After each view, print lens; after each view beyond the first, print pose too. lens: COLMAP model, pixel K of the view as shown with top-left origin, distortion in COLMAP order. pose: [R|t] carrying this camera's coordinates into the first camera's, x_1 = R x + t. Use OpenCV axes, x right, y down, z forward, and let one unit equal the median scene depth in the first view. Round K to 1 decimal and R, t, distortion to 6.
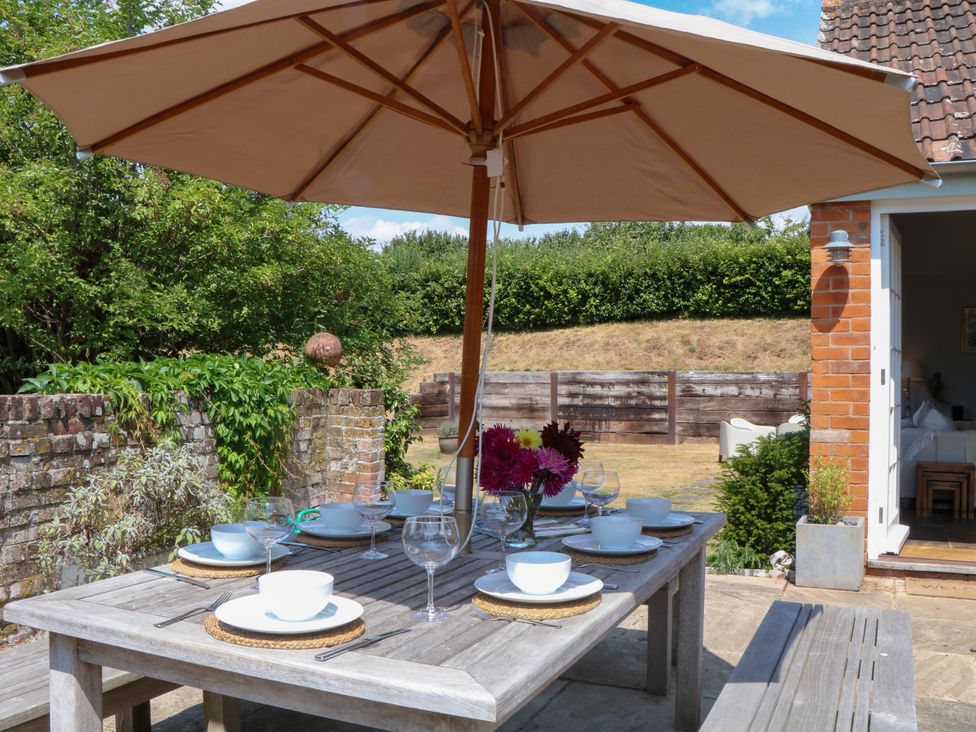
lens RADIAL K [[878.1, 0, 493.4], [0, 878.1, 394.6], [0, 0, 1]] dist [-0.122293, 0.000000]
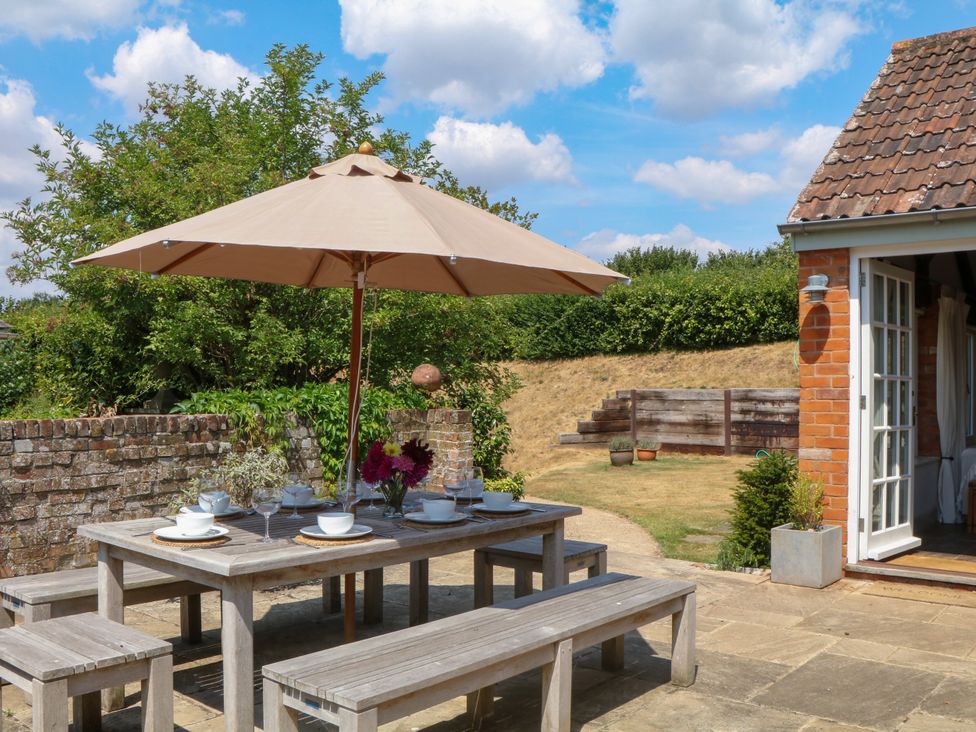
lens RADIAL K [[878.1, 0, 503.3], [0, 878.1, 394.5], [0, 0, 1]] dist [-0.122293, 0.000000]
pose [[0.966798, 0.001330, -0.255540, 0.258864], [-0.005313, 0.999875, -0.014898, -0.010683], [0.255488, 0.015761, 0.966684, -0.198271]]
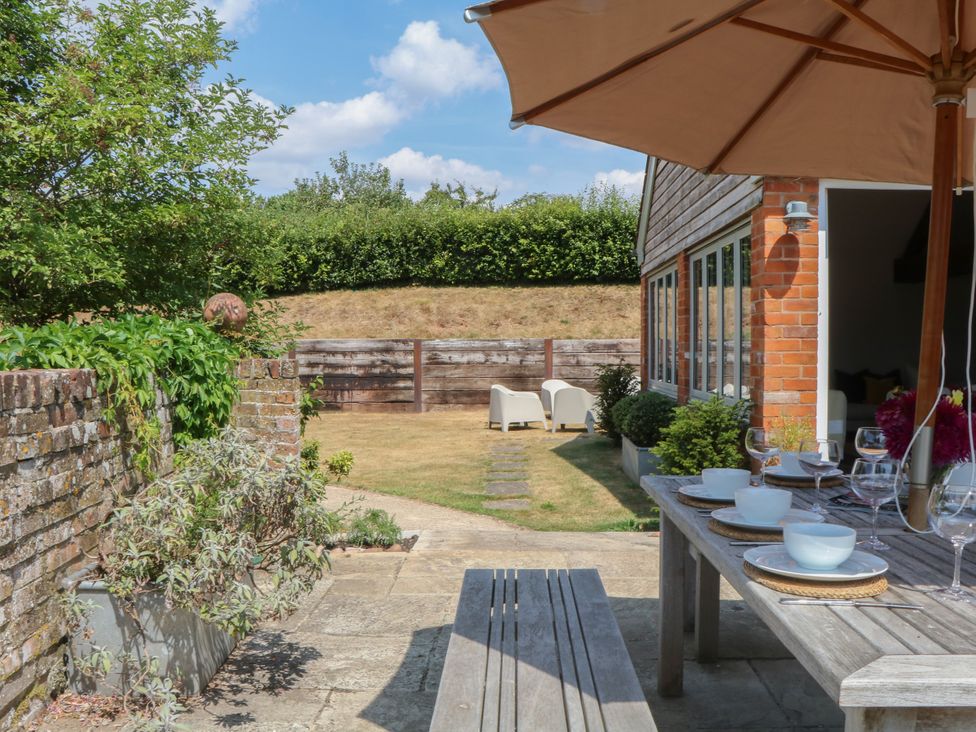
lens RADIAL K [[878.1, 0, 479.4], [0, 878.1, 405.6], [0, 0, 1]] dist [-0.122293, 0.000000]
pose [[0.929859, -0.032224, 0.366502, -0.308223], [0.014800, 0.998627, 0.050254, -0.000763], [-0.367619, -0.041305, 0.929059, 0.143047]]
